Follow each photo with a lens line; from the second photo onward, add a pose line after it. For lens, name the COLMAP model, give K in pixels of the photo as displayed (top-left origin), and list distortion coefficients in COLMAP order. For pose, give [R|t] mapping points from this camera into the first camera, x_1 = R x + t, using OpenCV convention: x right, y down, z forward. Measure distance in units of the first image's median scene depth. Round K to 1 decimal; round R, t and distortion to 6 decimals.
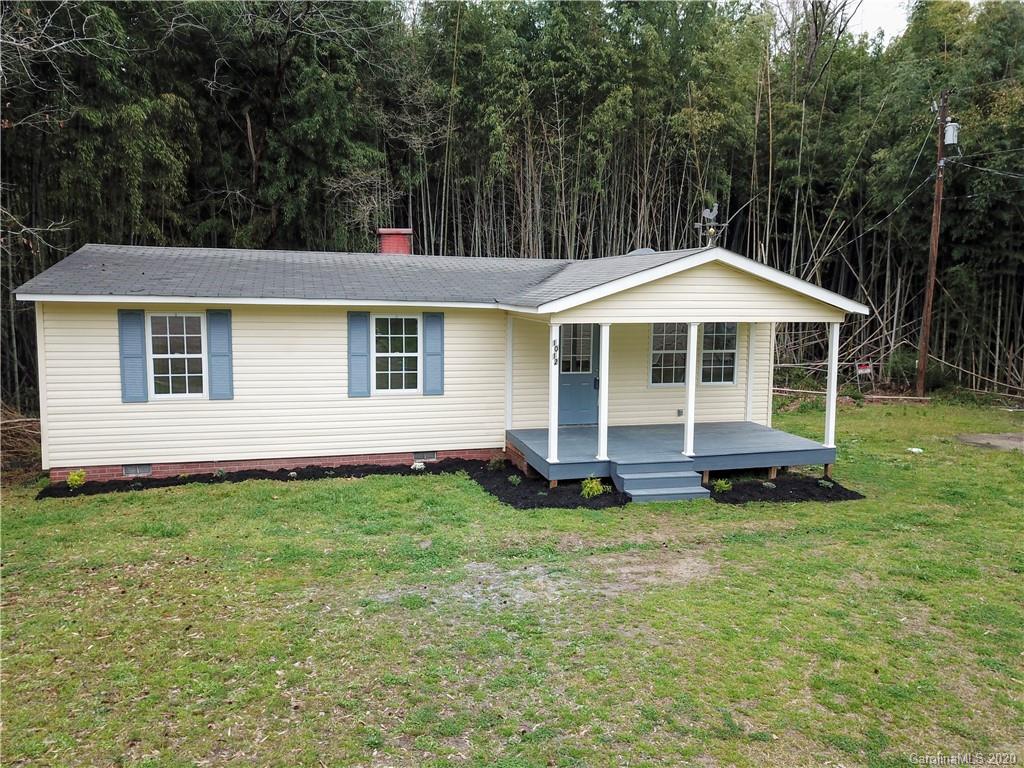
lens RADIAL K [[778.8, 0, 511.7], [0, 778.8, 385.5], [0, 0, 1]] dist [0.001853, 0.004595]
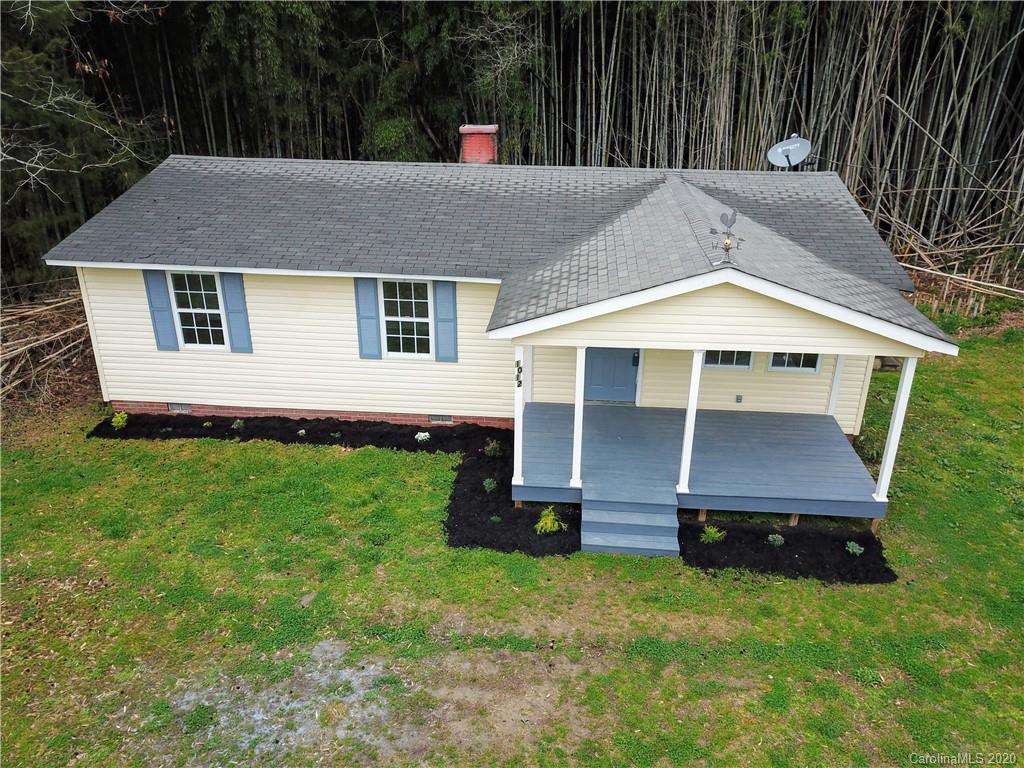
lens RADIAL K [[778.8, 0, 519.4], [0, 778.8, 376.3], [0, 0, 1]] dist [0.001853, 0.004595]
pose [[0.936839, 0.139055, -0.320929, 0.293083], [-0.038678, 0.953131, 0.300075, -0.262215], [0.347614, -0.268709, 0.898309, 0.179747]]
